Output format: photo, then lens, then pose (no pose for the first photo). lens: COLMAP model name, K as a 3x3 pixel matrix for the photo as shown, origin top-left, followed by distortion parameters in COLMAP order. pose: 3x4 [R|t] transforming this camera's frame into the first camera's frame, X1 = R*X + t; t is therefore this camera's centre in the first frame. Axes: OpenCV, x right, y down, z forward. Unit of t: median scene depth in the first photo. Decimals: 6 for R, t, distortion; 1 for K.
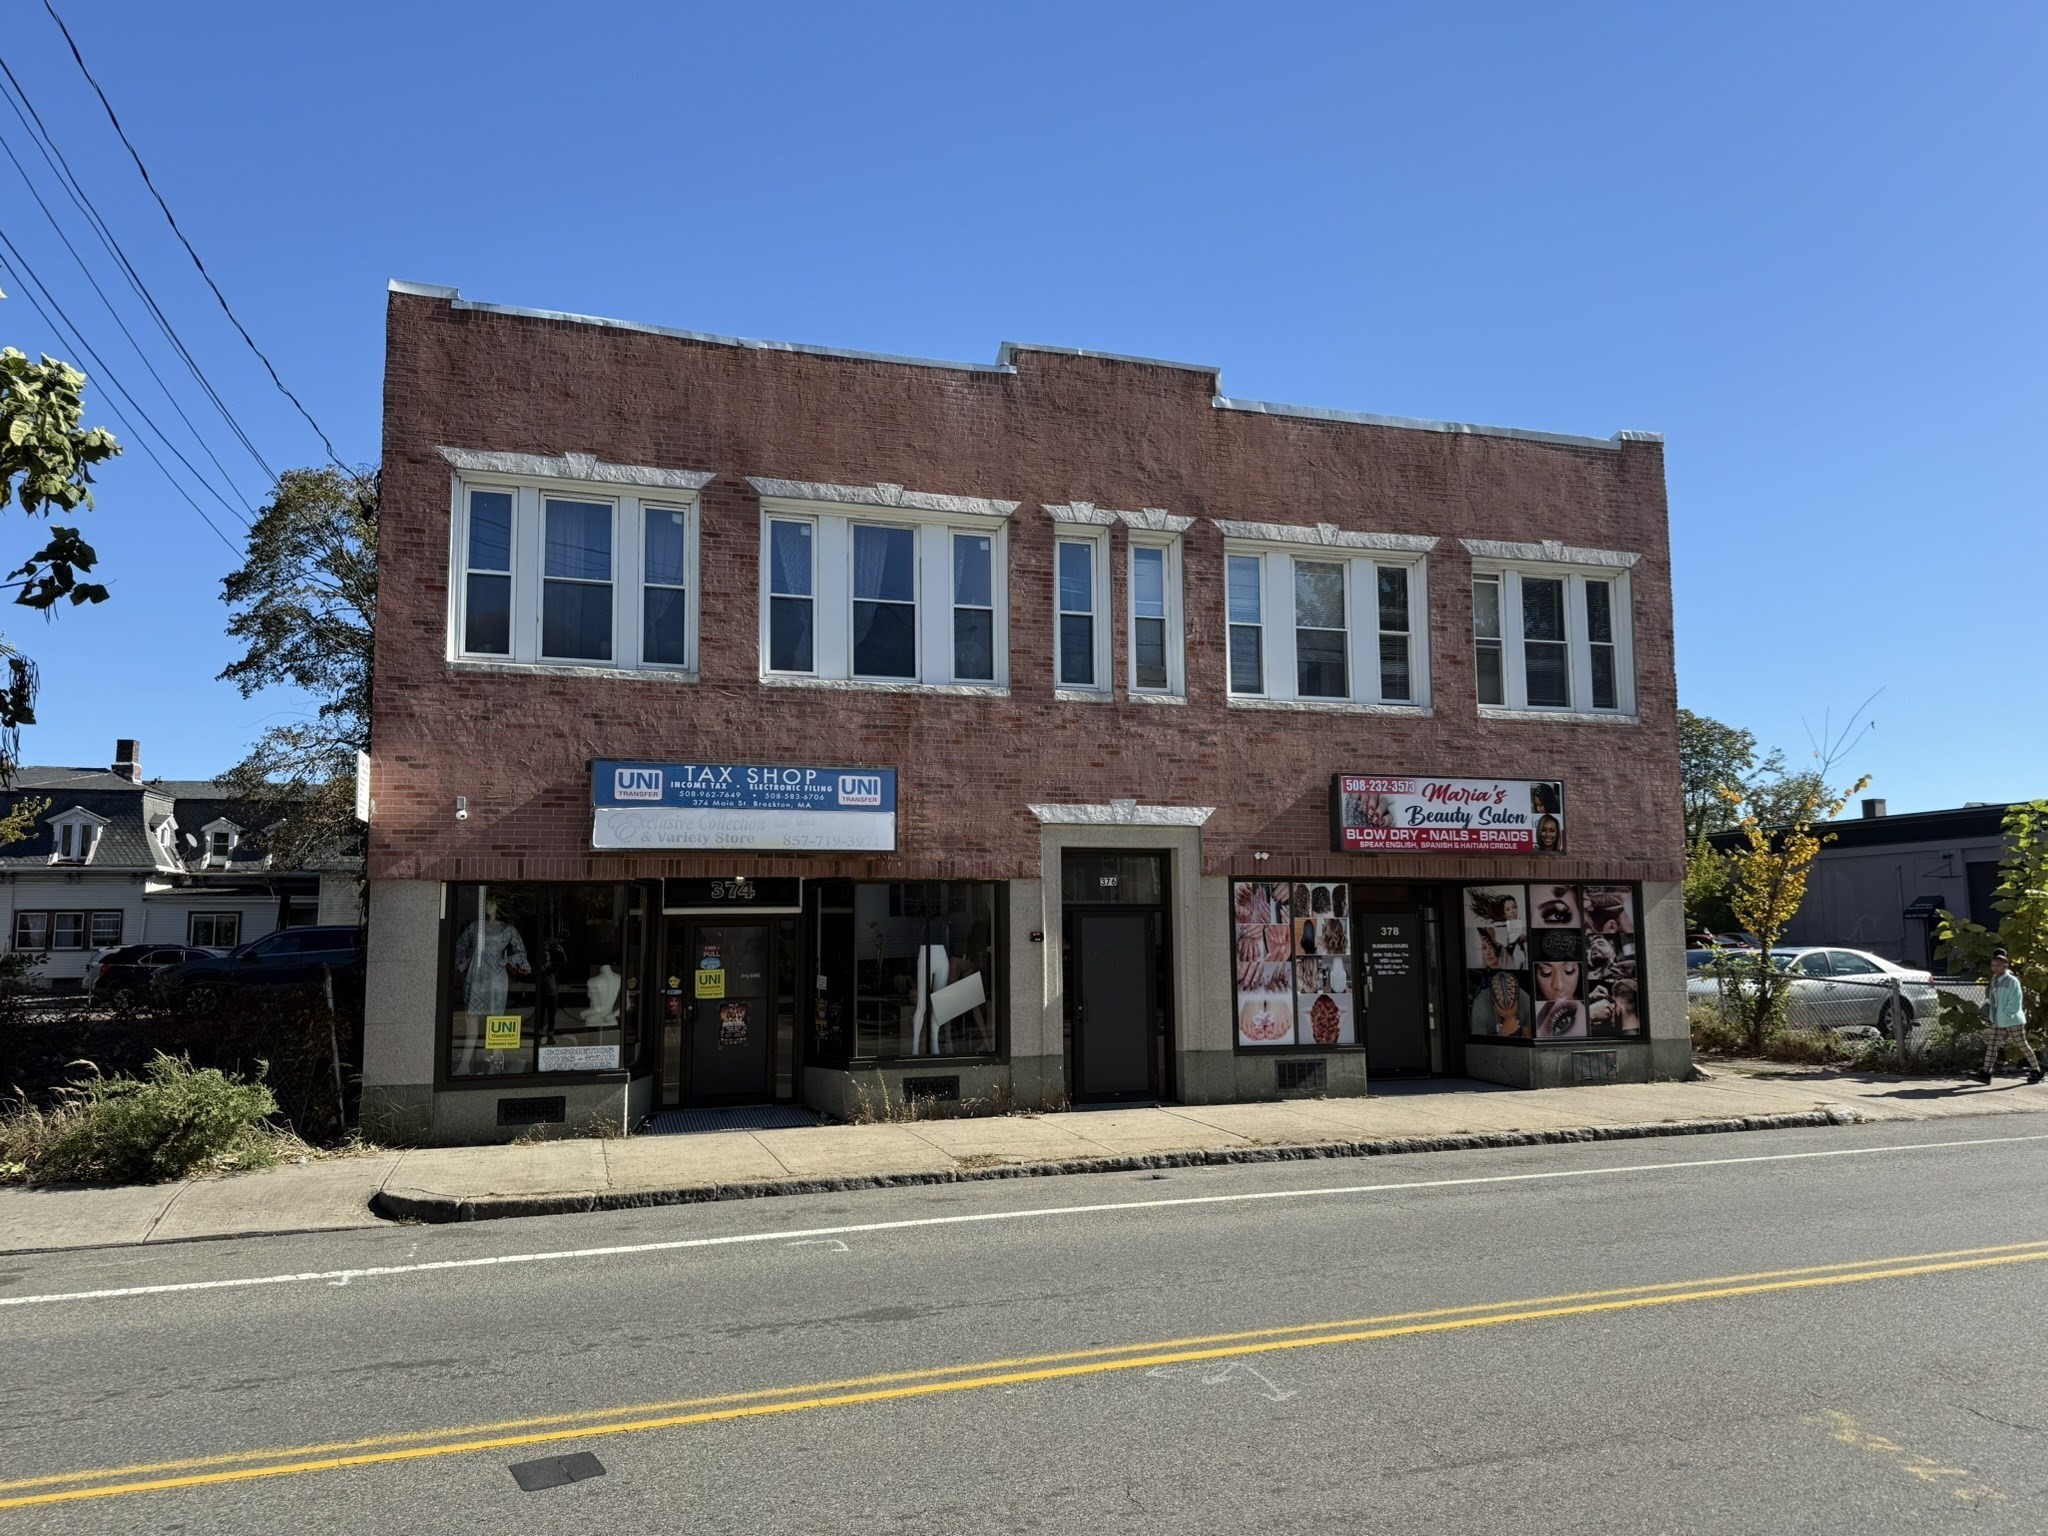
lens RADIAL K [[1422.6, 0, 1029.6], [0, 1422.6, 768.0], [0, 0, 1]] dist [0.003528, -0.031338]
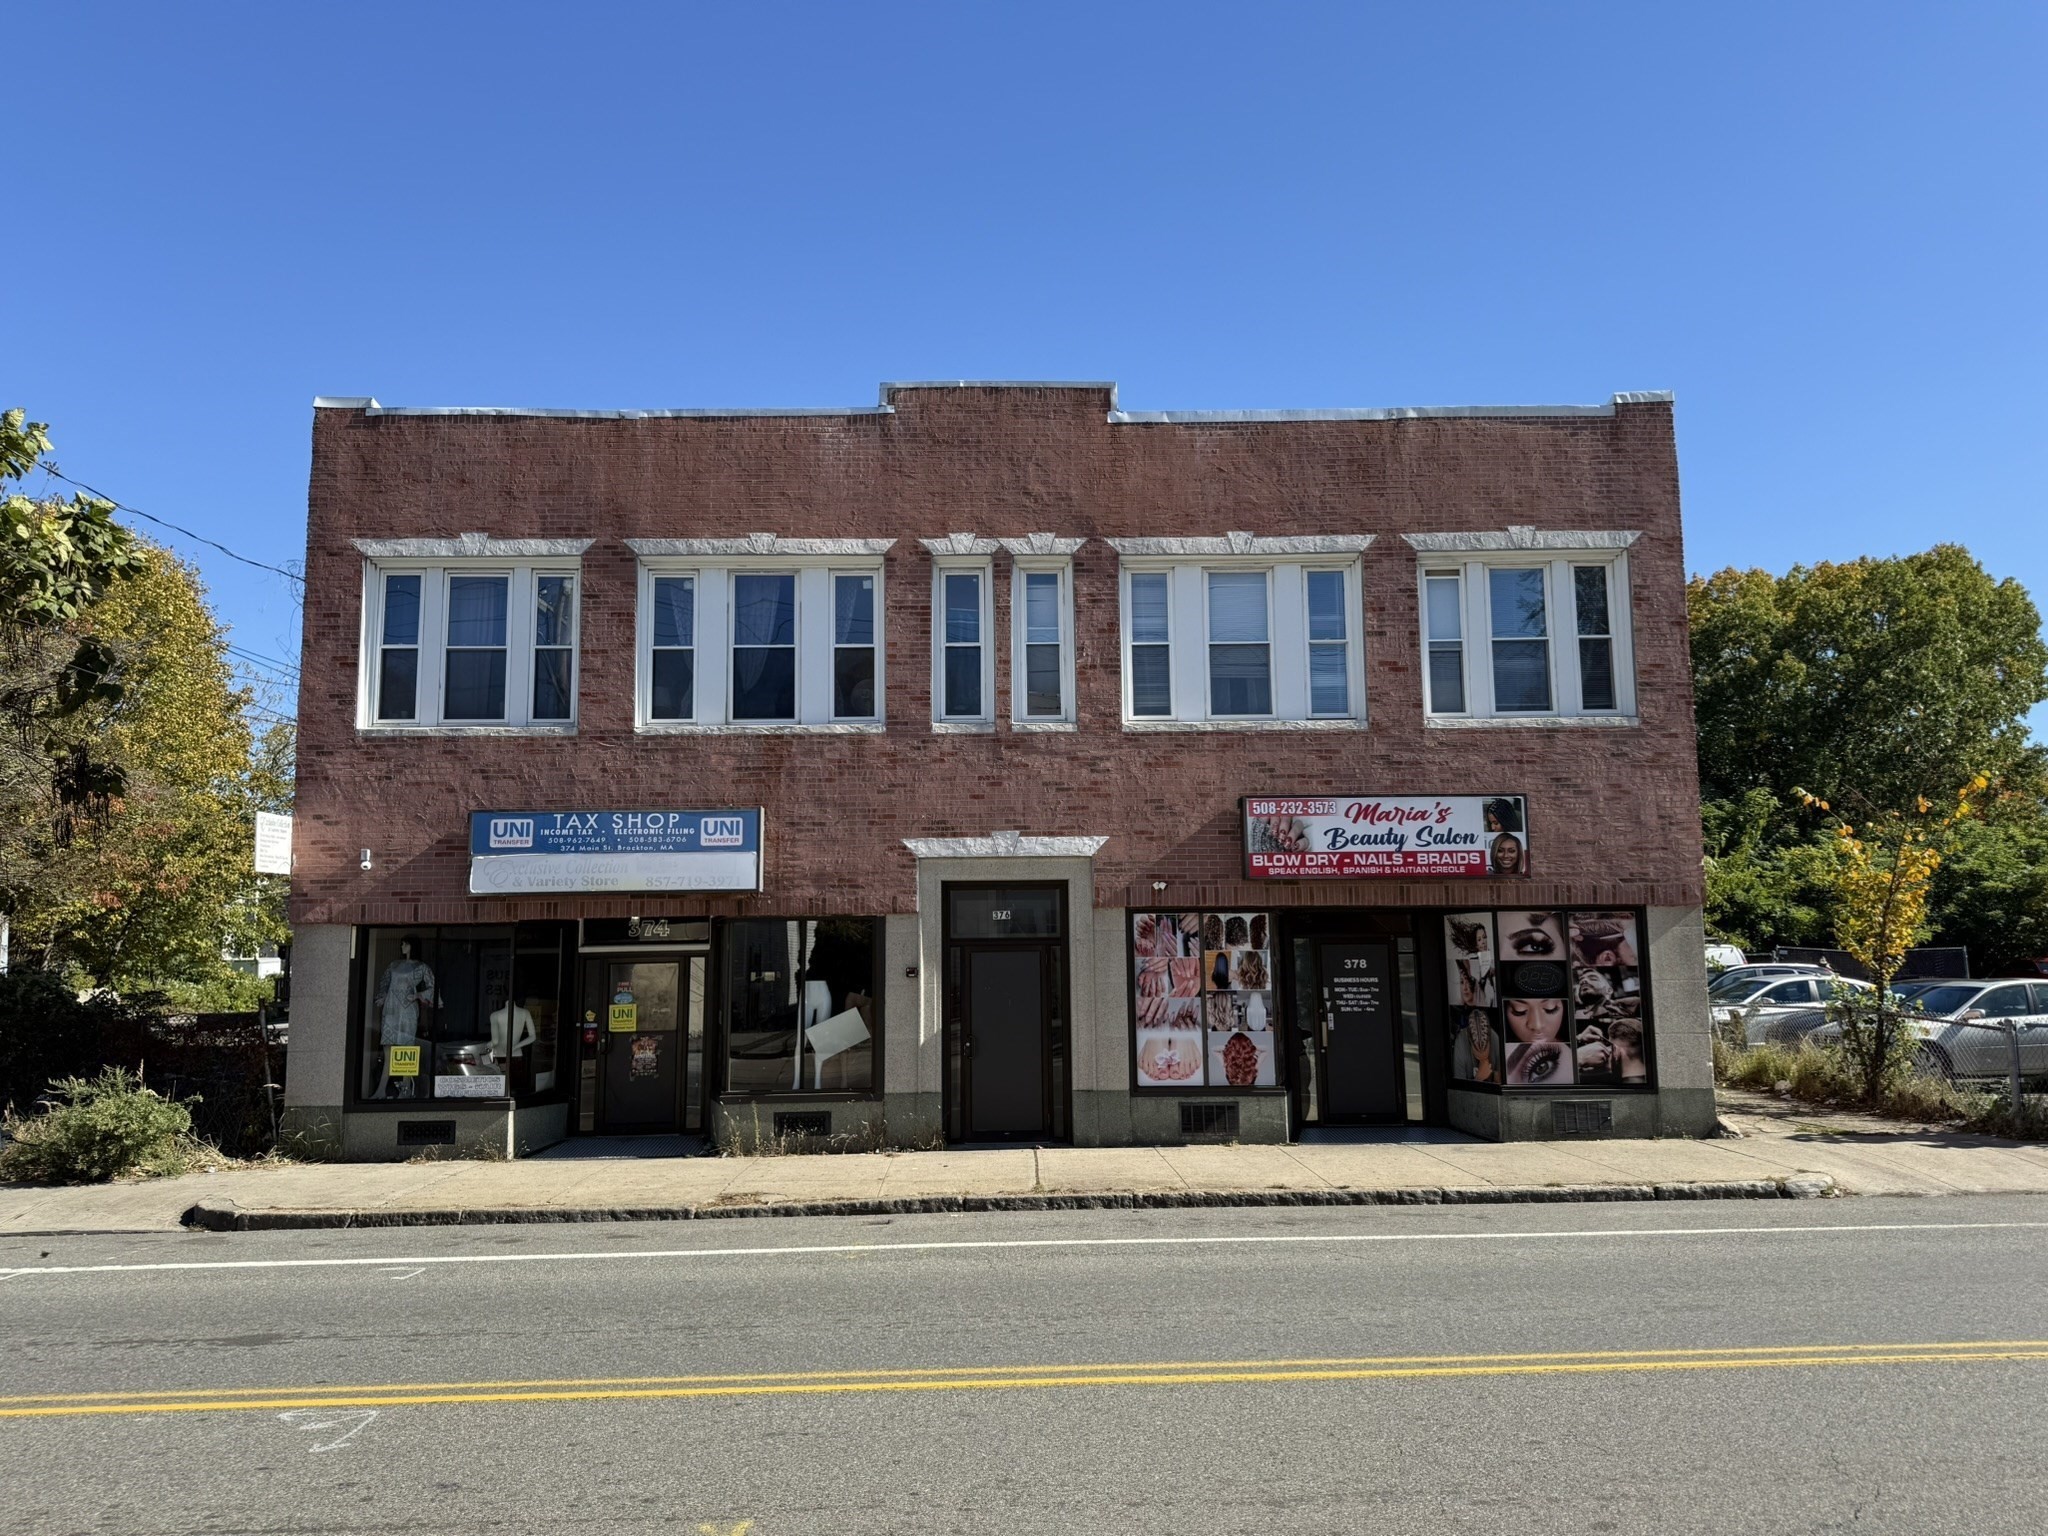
lens RADIAL K [[1403.7, 0, 1026.2], [0, 1403.7, 770.1], [0, 0, 1]] dist [0.021825, -0.060443]
pose [[0.958296, -0.042662, -0.282574, 0.359033], [0.037522, 0.999018, -0.023577, 0.003166], [0.283302, 0.011991, 0.958956, 0.075171]]
